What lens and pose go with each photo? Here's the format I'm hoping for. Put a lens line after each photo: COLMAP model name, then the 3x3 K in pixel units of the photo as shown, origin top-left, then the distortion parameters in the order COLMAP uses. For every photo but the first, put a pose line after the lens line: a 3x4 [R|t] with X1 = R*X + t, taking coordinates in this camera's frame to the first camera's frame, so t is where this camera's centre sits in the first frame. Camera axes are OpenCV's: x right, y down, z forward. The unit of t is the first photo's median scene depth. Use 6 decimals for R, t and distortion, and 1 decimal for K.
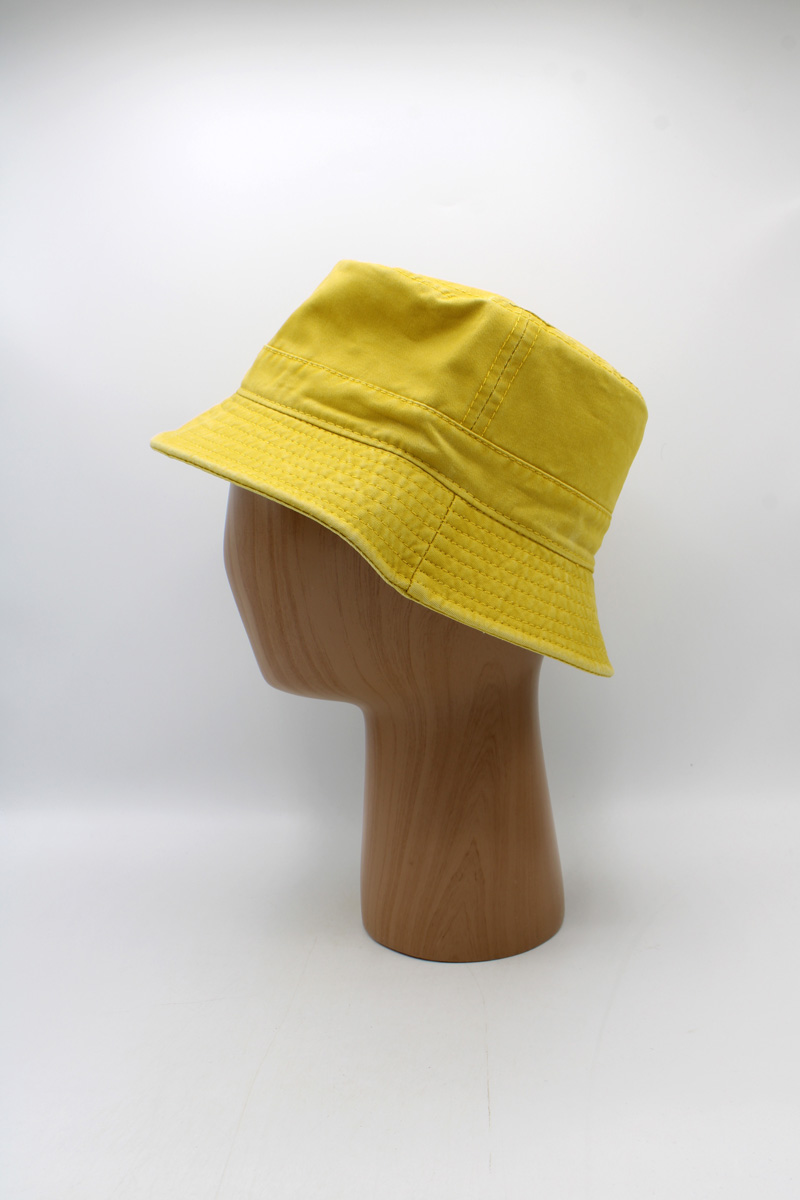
lens RADIAL K [[1055.8, 0, 386.5], [0, 1055.8, 600.5], [0, 0, 1]] dist [-0.035957, 0.009957]
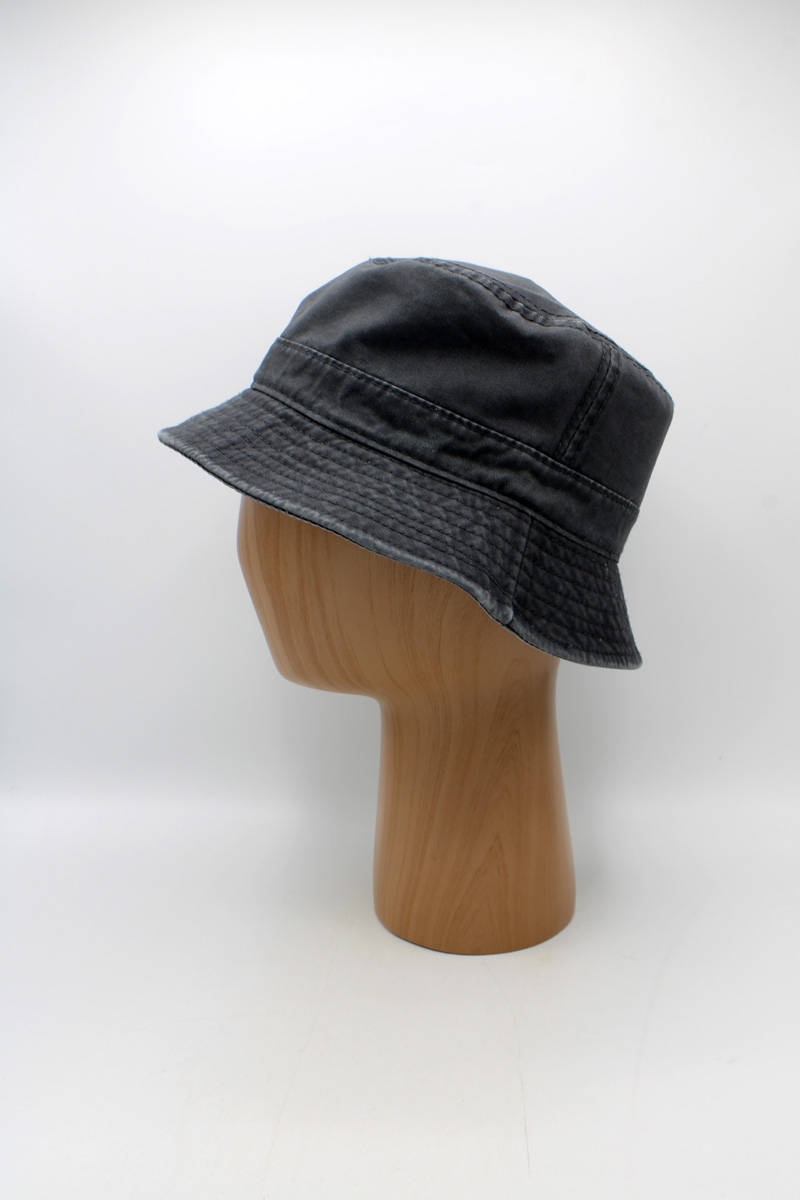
lens RADIAL K [[1055.8, 0, 406.7], [0, 1055.8, 604.1], [0, 0, 1]] dist [-0.035957, 0.009957]
pose [[0.994699, 0.002579, 0.102795, -0.105950], [-0.008916, 0.998084, 0.061235, -0.051551], [-0.102440, -0.061827, 0.992816, 0.028952]]
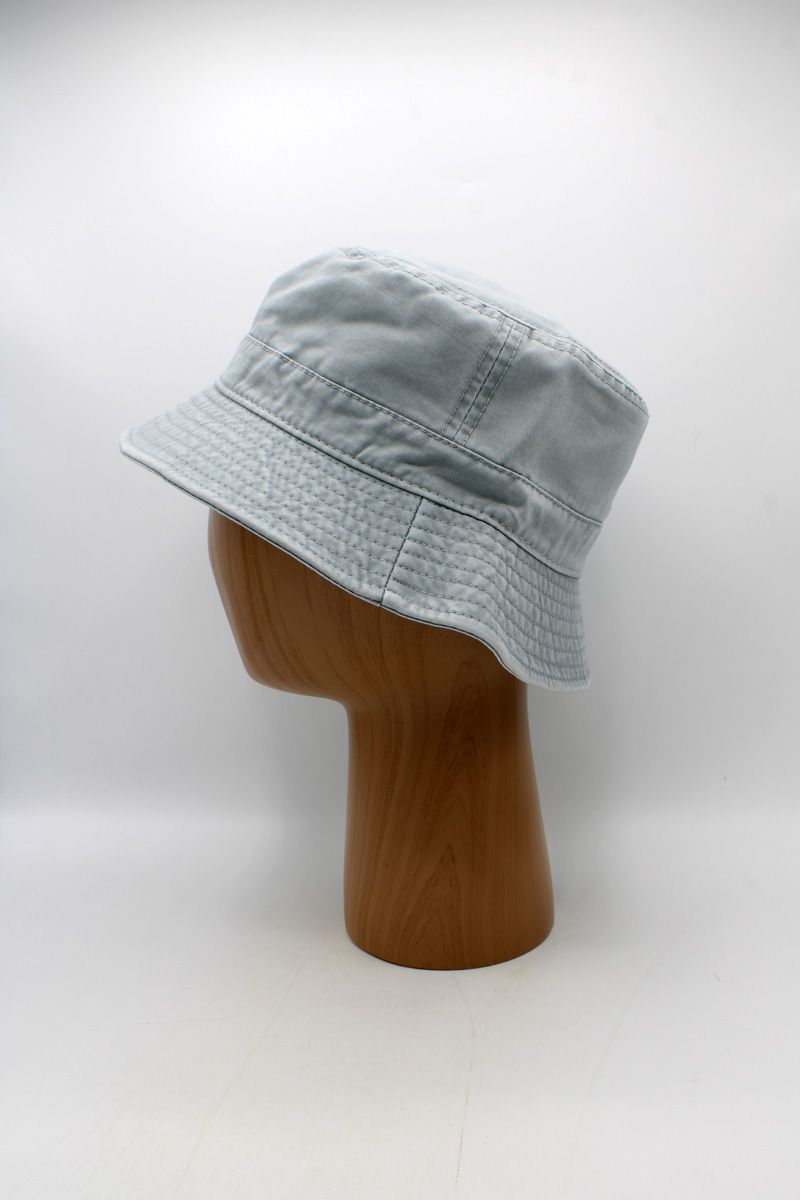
lens RADIAL K [[1055.8, 0, 395.0], [0, 1055.8, 595.2], [0, 0, 1]] dist [-0.035957, 0.009957]
pose [[0.997041, 0.015178, -0.075352, 0.101847], [-0.014707, 0.999869, 0.006801, -0.007178], [0.075445, -0.005673, 0.997134, 0.032120]]
